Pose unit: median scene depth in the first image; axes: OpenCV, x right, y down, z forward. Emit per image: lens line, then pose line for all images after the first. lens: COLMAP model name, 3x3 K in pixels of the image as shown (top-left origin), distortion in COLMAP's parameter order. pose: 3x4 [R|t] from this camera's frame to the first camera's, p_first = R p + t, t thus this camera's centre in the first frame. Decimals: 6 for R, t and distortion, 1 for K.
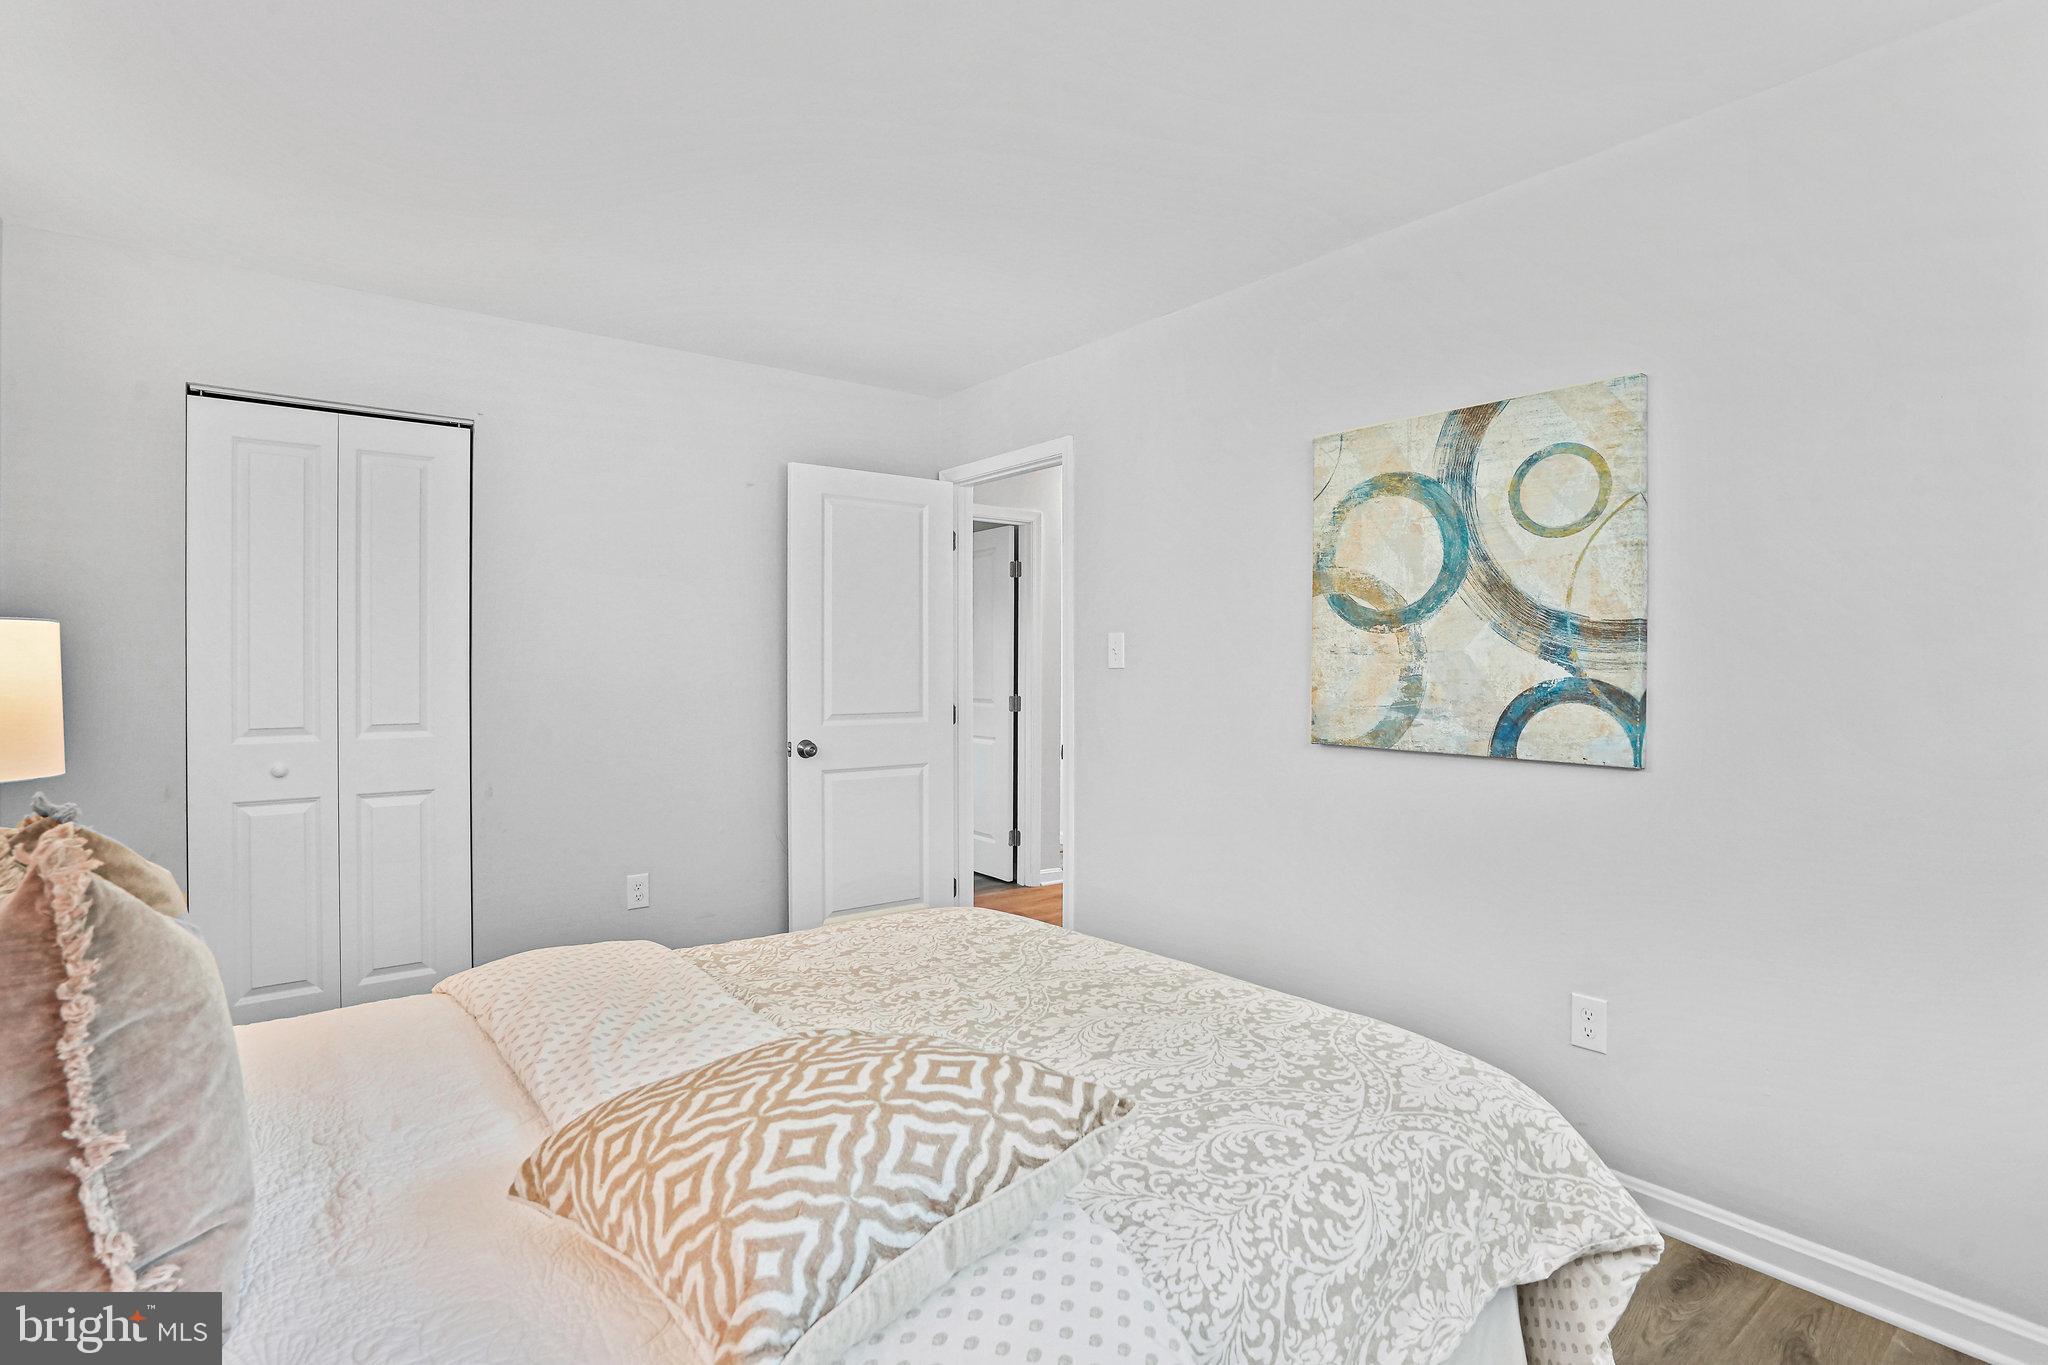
lens RADIAL K [[989.2, 0, 1021.8], [0, 989.2, 669.7], [0, 0, 1]] dist [-0.038509, 0.014076]
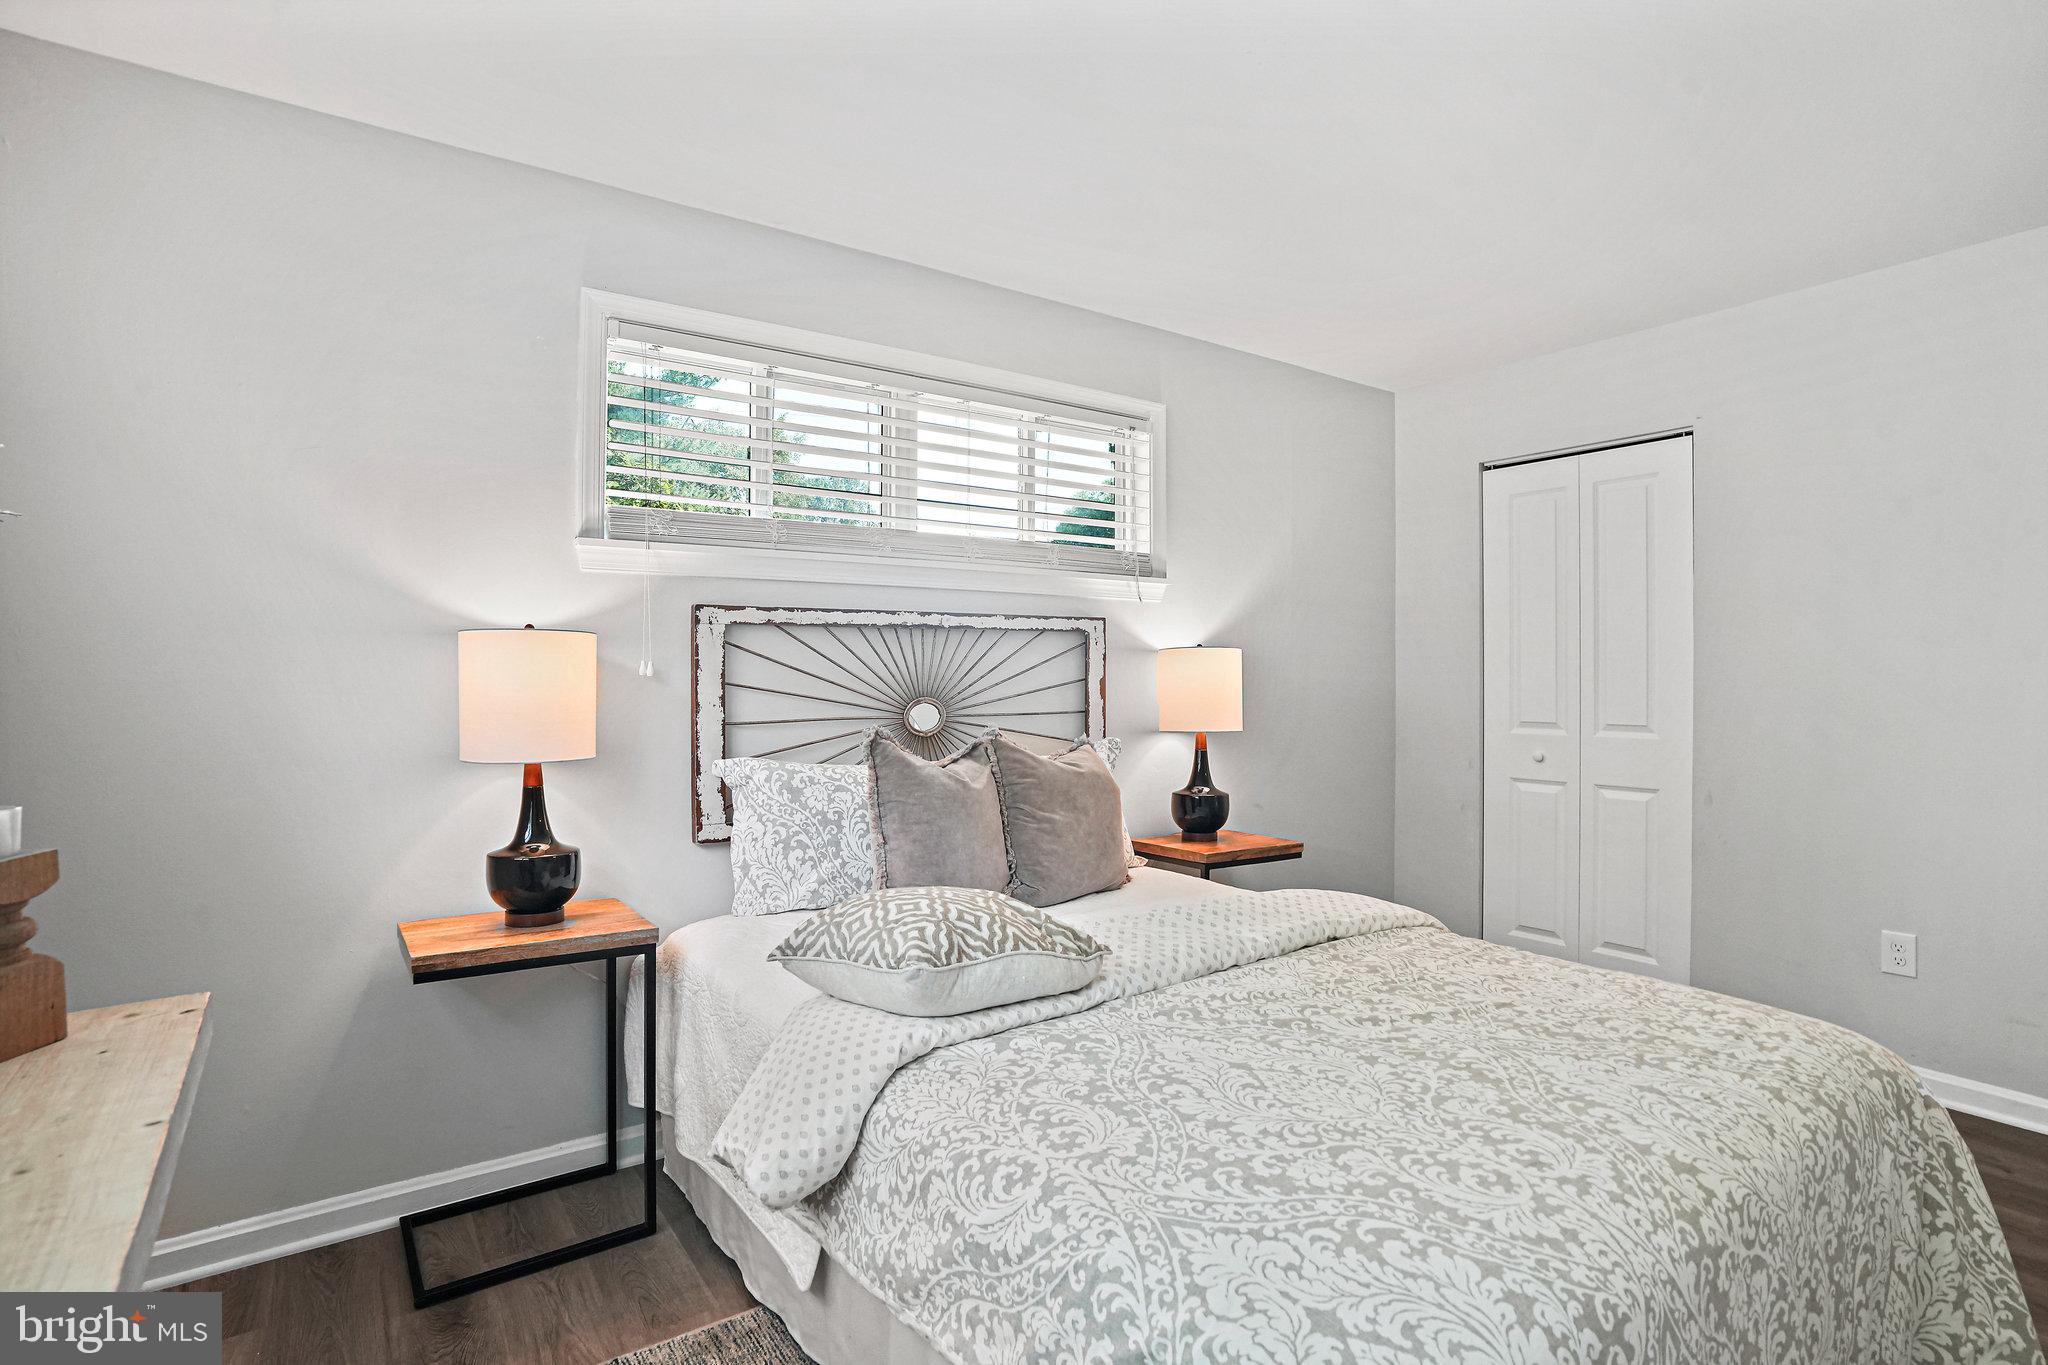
lens RADIAL K [[989.2, 0, 1020.7], [0, 989.2, 692.3], [0, 0, 1]] dist [-0.038509, 0.014076]
pose [[-0.049947, 0.010253, -0.998699, 1.075294], [0.004627, 0.999939, 0.010034, 0.013025], [0.998741, -0.004120, -0.049991, 0.849088]]
